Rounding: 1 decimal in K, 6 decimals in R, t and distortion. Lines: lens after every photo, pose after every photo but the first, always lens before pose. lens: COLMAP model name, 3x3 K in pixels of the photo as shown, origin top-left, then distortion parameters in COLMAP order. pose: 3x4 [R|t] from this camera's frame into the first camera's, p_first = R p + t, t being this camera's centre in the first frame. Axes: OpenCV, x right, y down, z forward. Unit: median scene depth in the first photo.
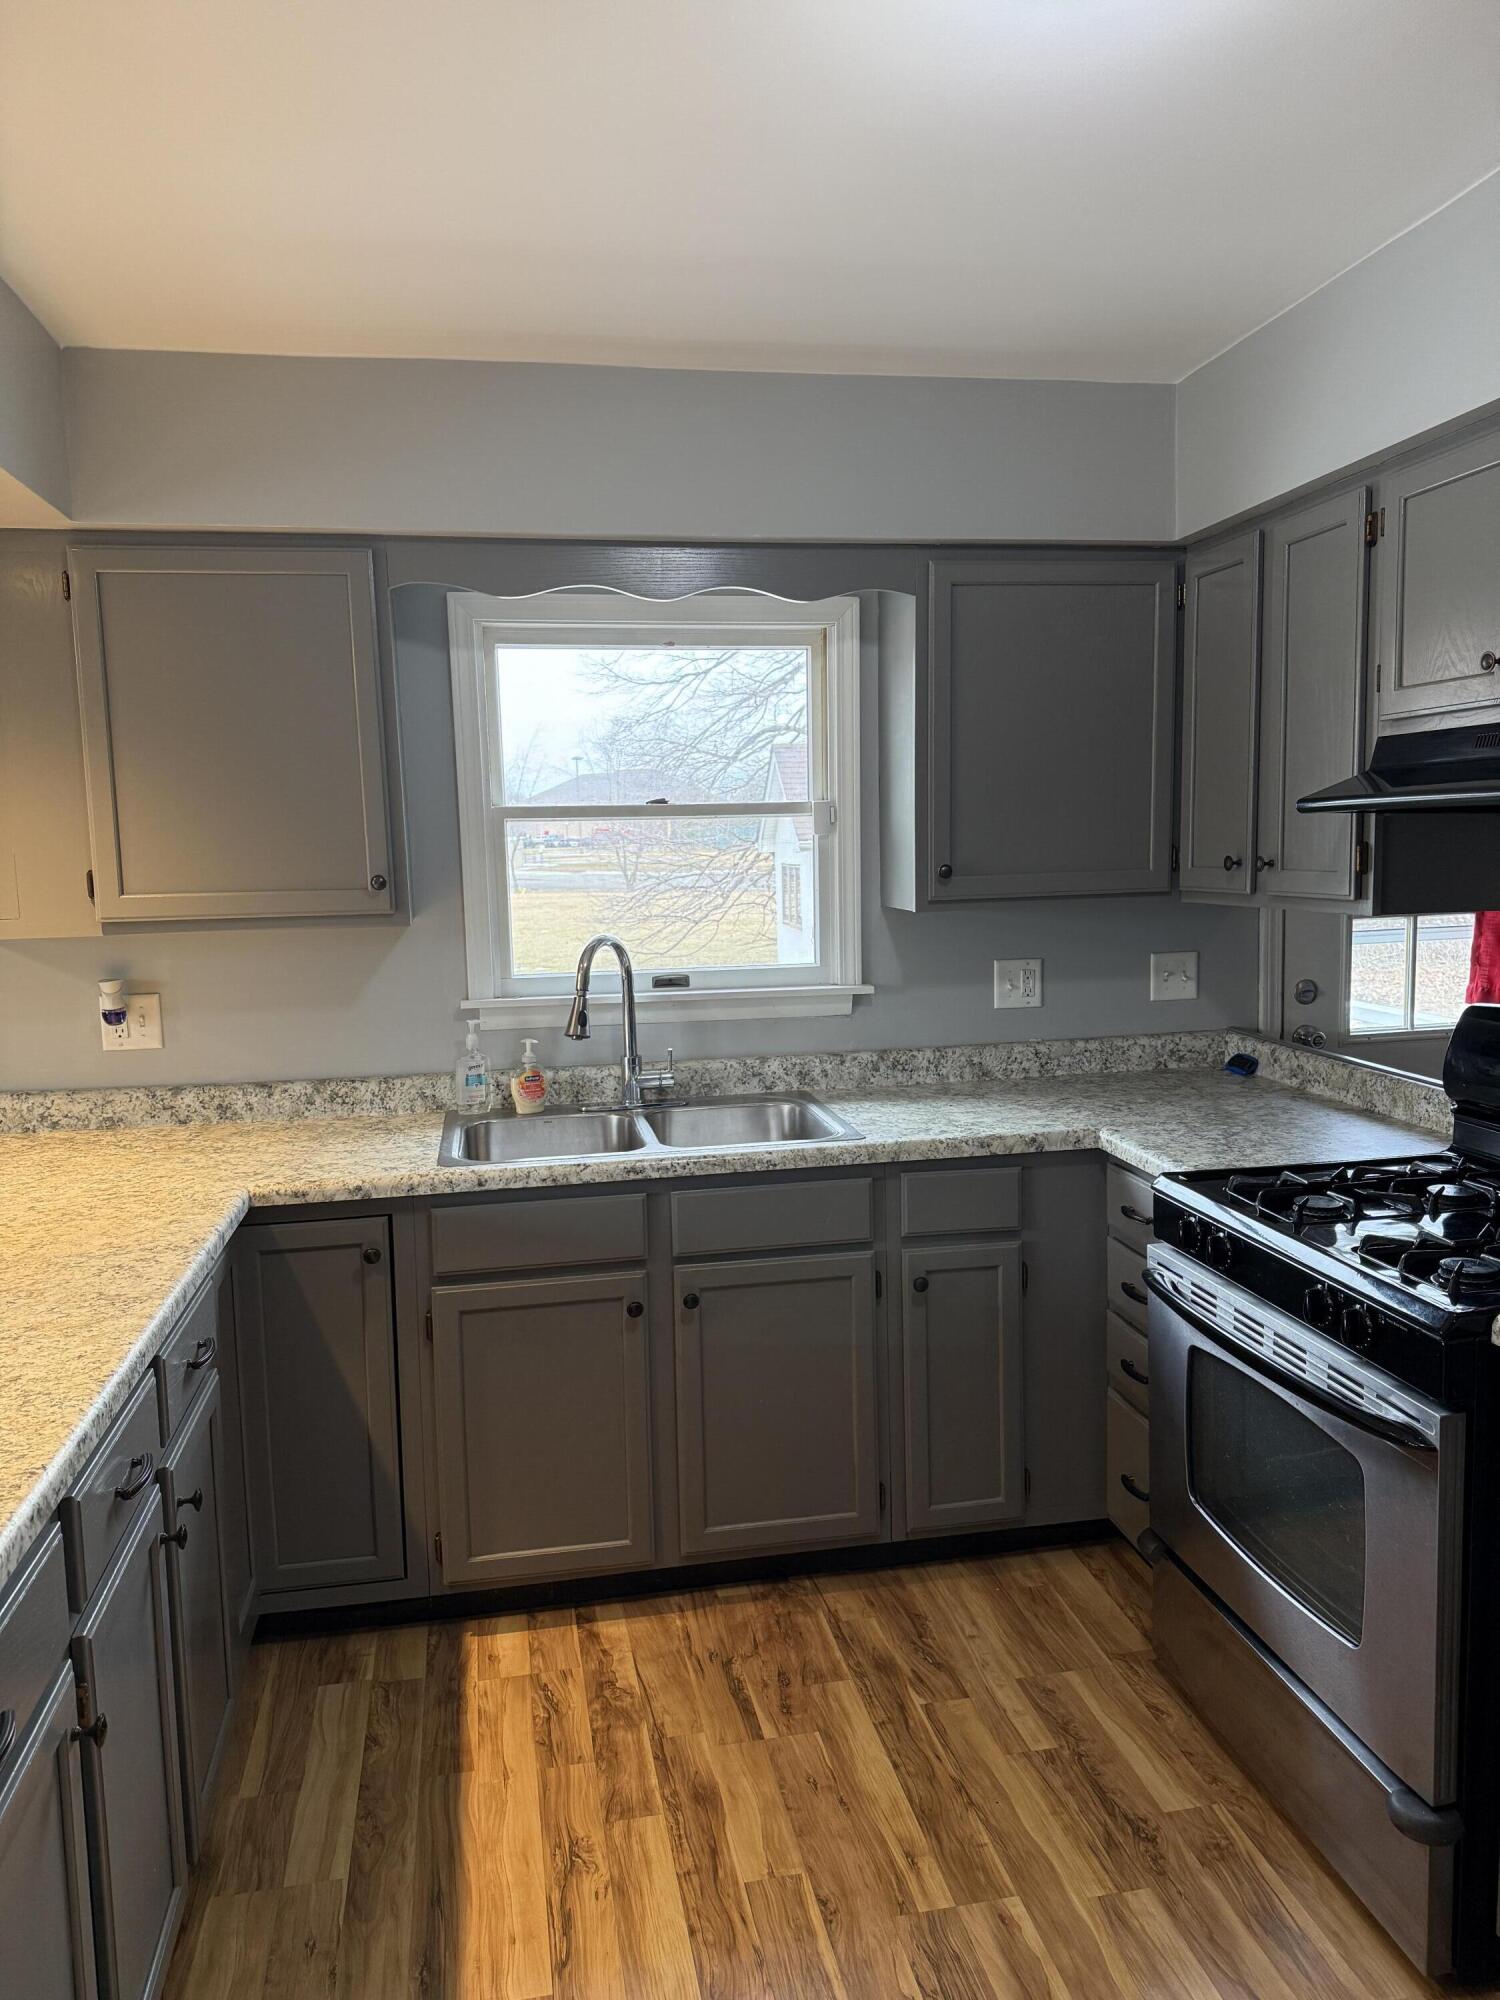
lens RADIAL K [[1412.4, 0, 728.9], [0, 1412.4, 999.4], [0, 0, 1]] dist [0.040955, -0.064176]
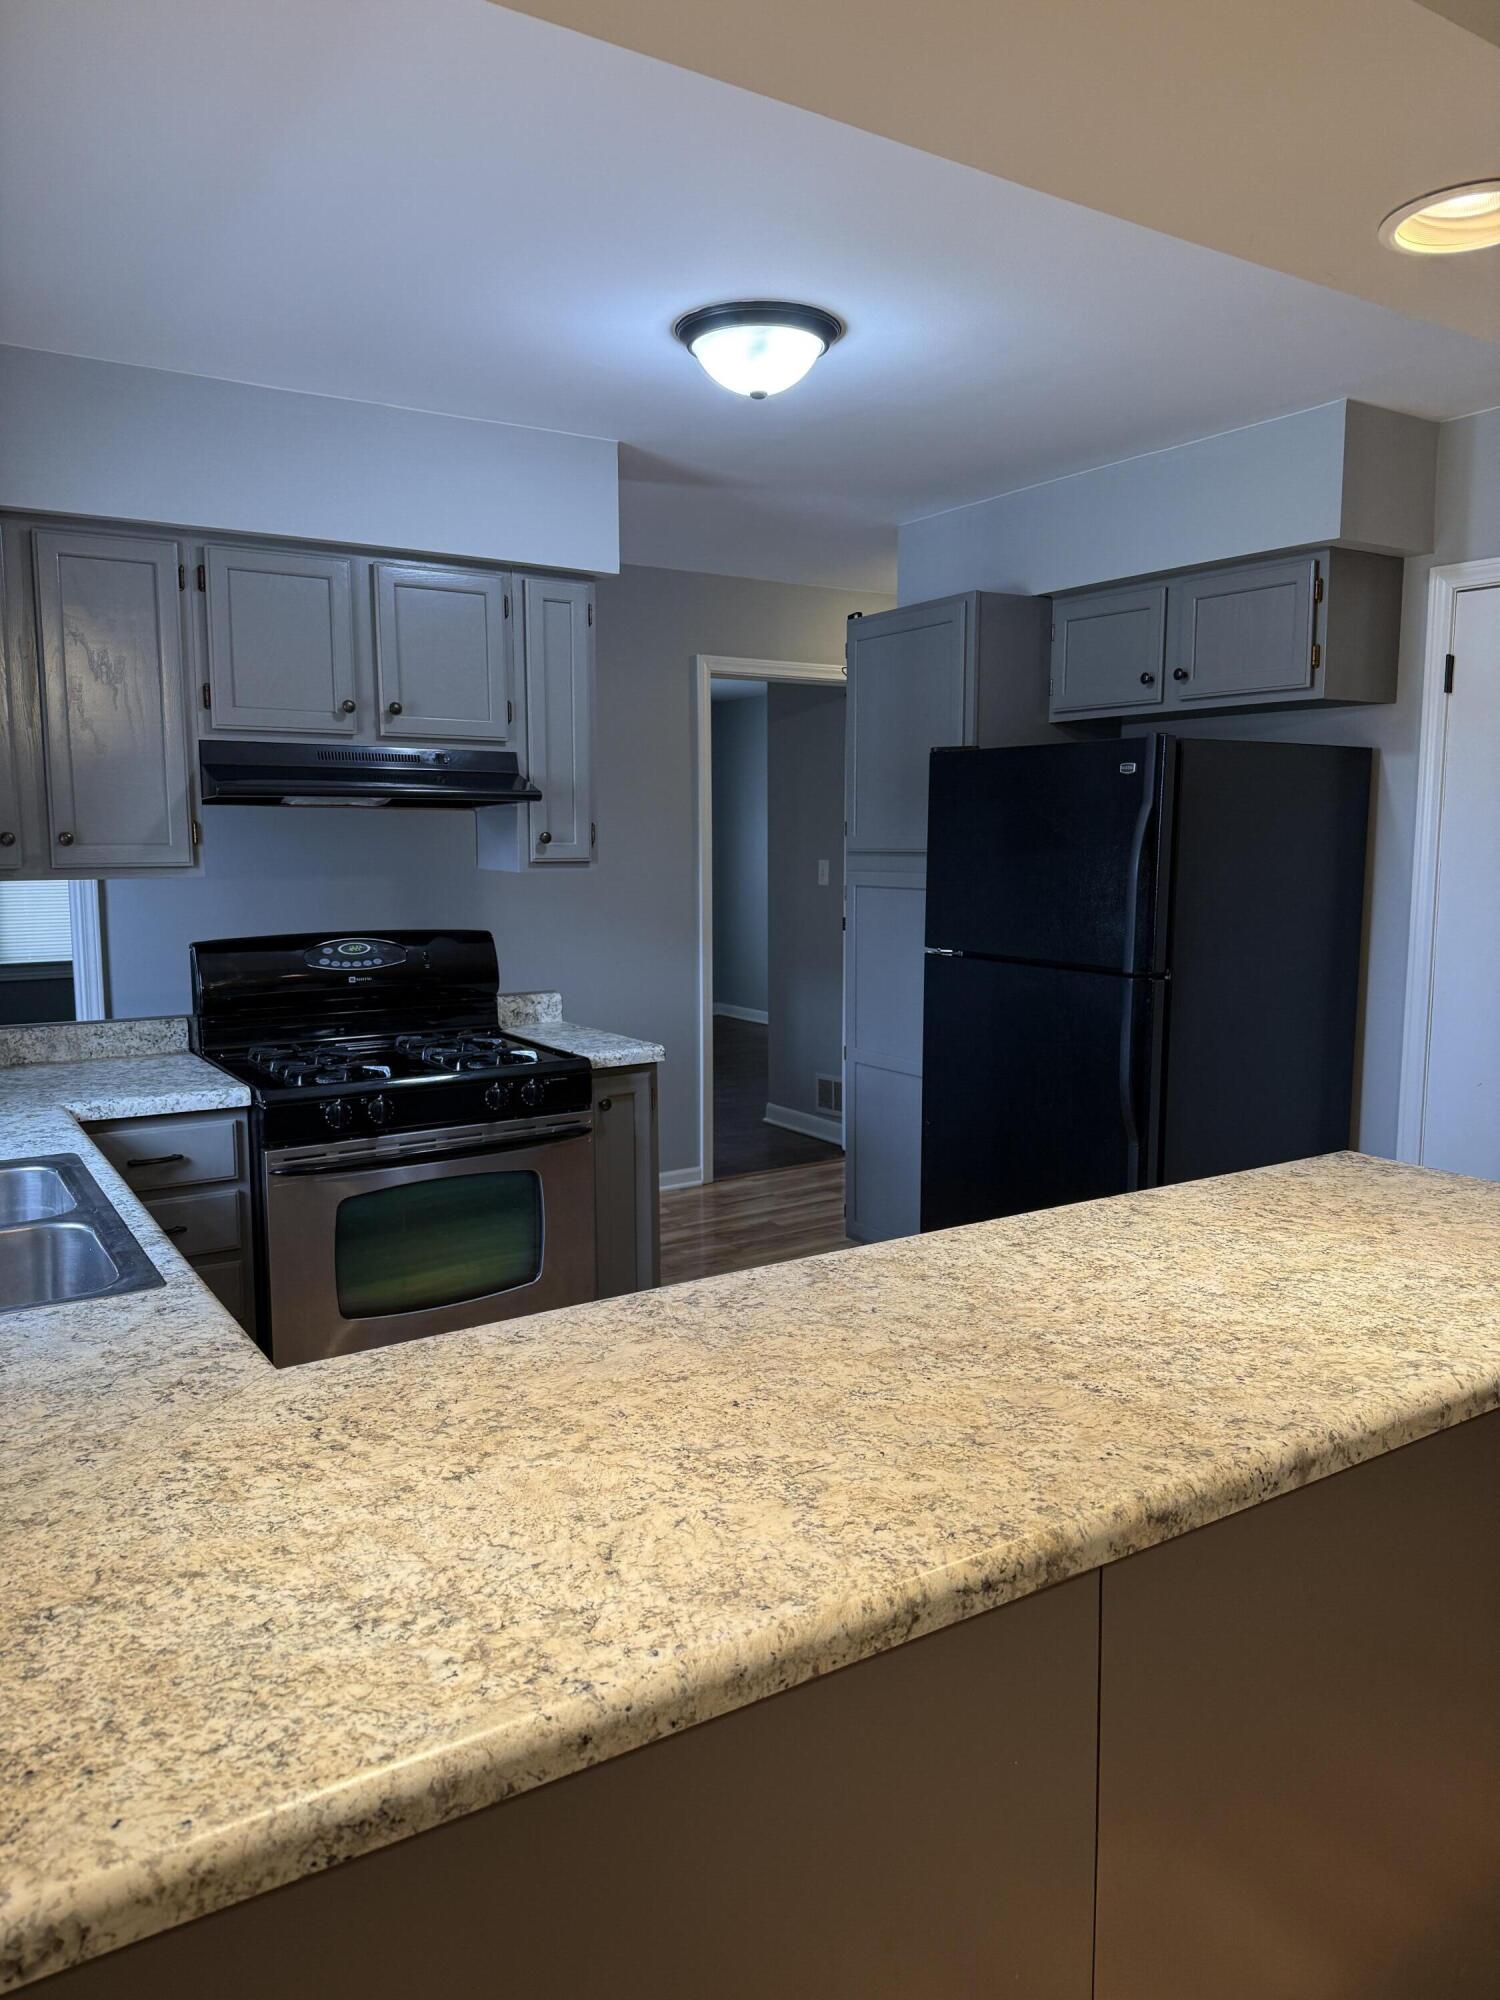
lens RADIAL K [[1382.2, 0, 752.3], [0, 1382.2, 1007.4], [0, 0, 1]] dist [0.182696, -0.376467]
pose [[-0.384104, -0.089471, 0.918944, -0.763600], [0.116743, 0.982599, 0.144466, -0.057091], [-0.915879, 0.162770, -0.366975, 0.838037]]
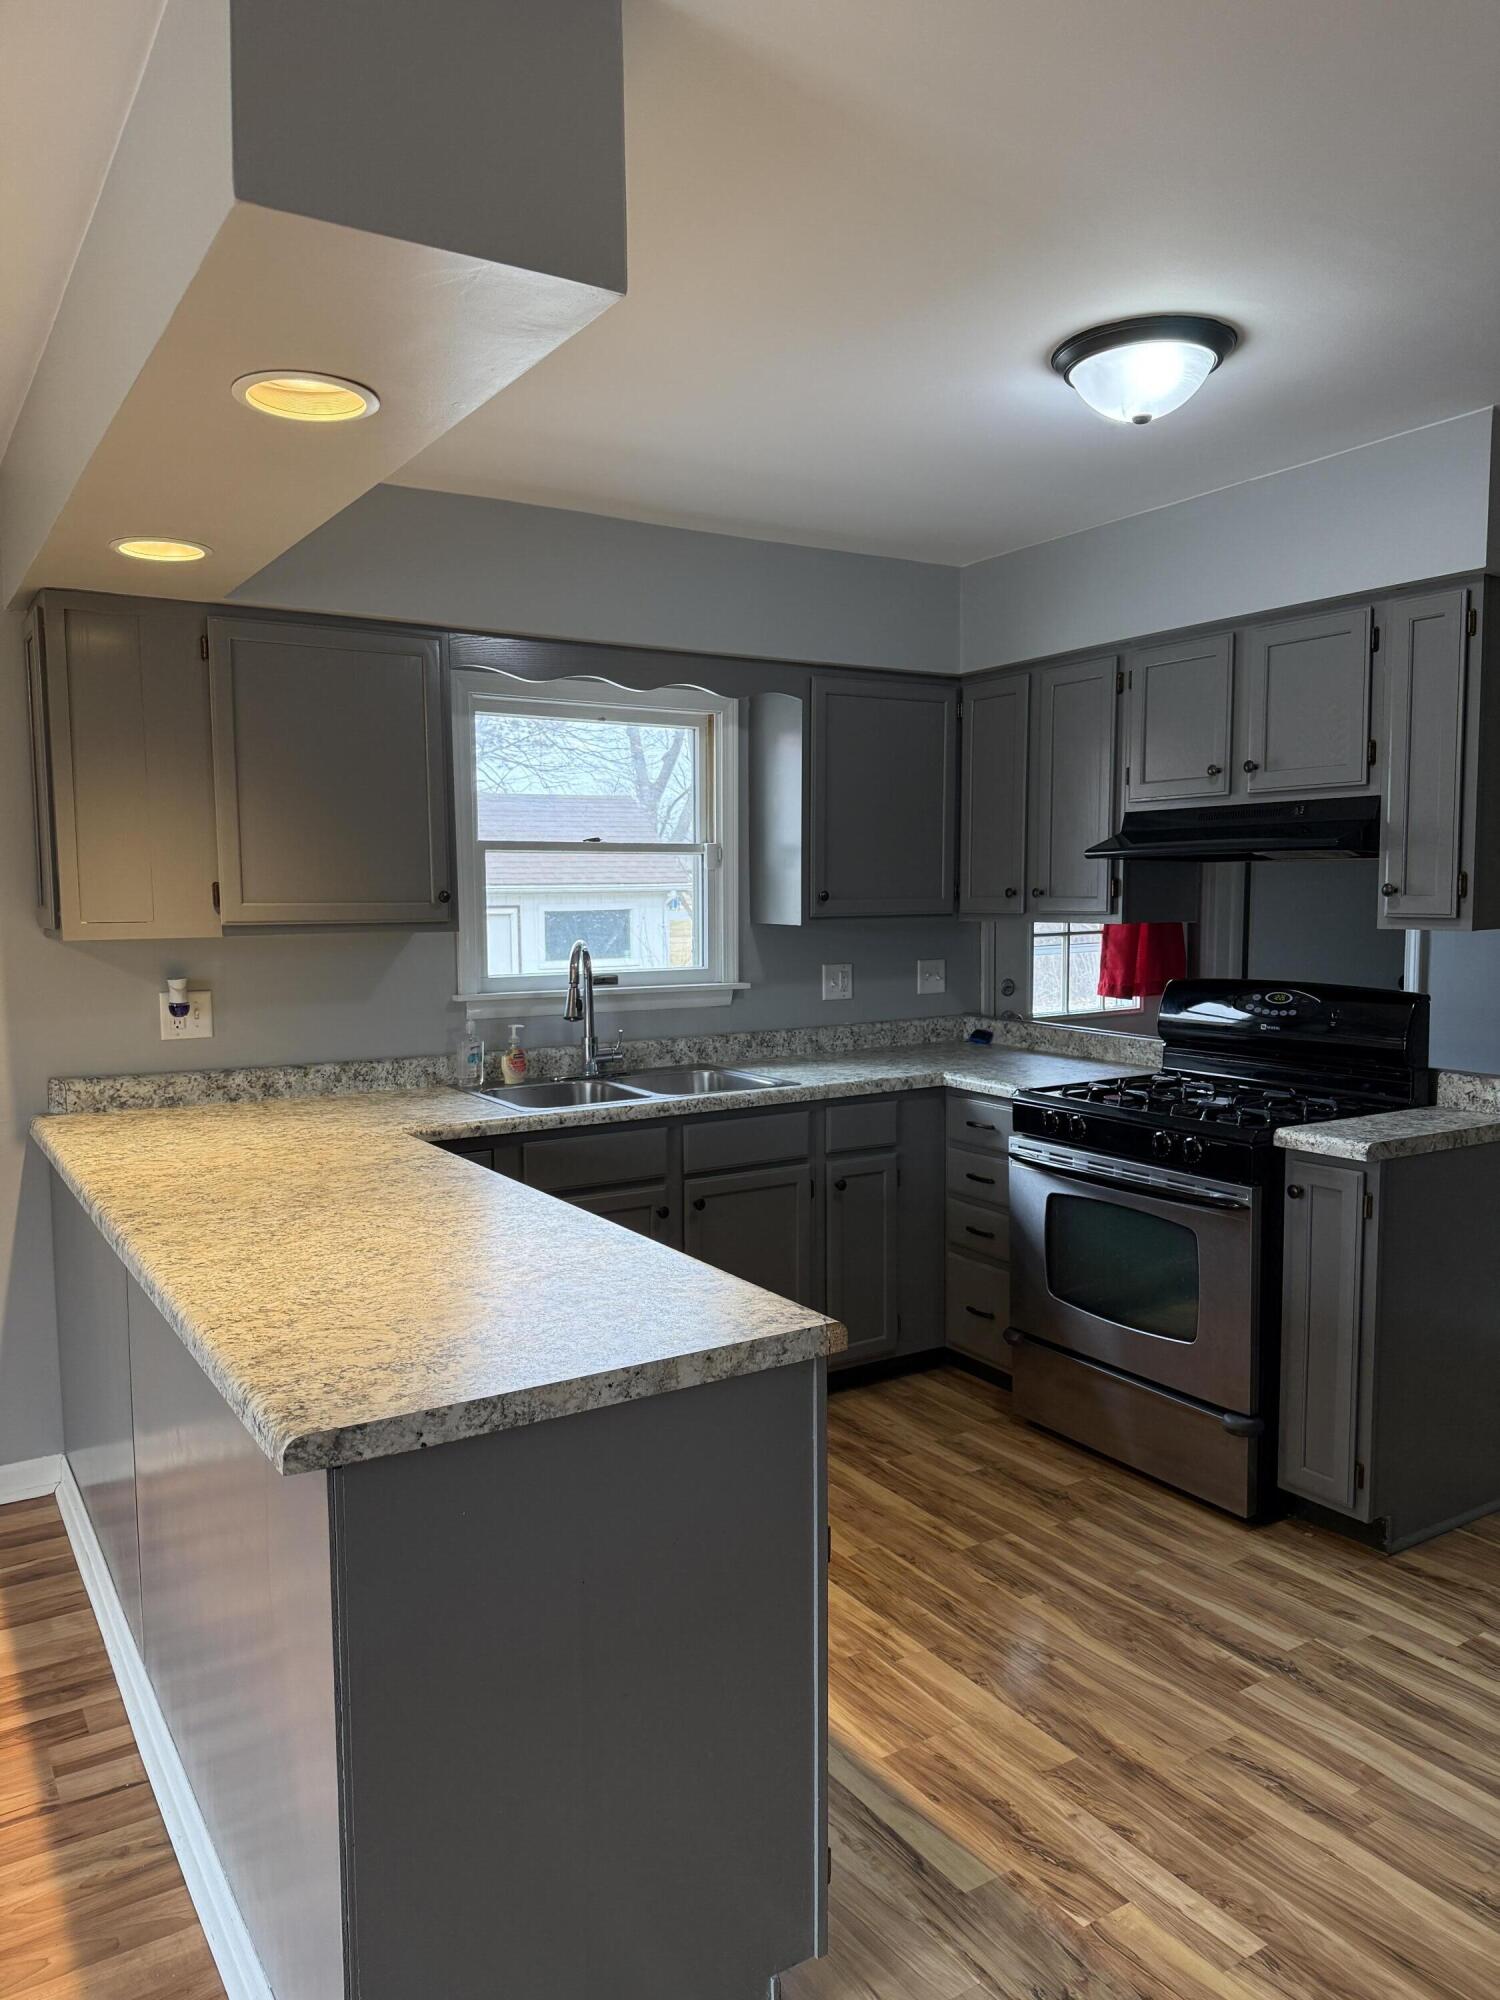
lens RADIAL K [[1403.8, 0, 735.1], [0, 1403.8, 1009.0], [0, 0, 1]] dist [0.037854, -0.042630]
pose [[0.926593, -0.014395, 0.375789, -0.441867], [0.026363, 0.999295, -0.026725, 0.054386], [-0.375139, 0.034670, 0.926320, -0.240807]]
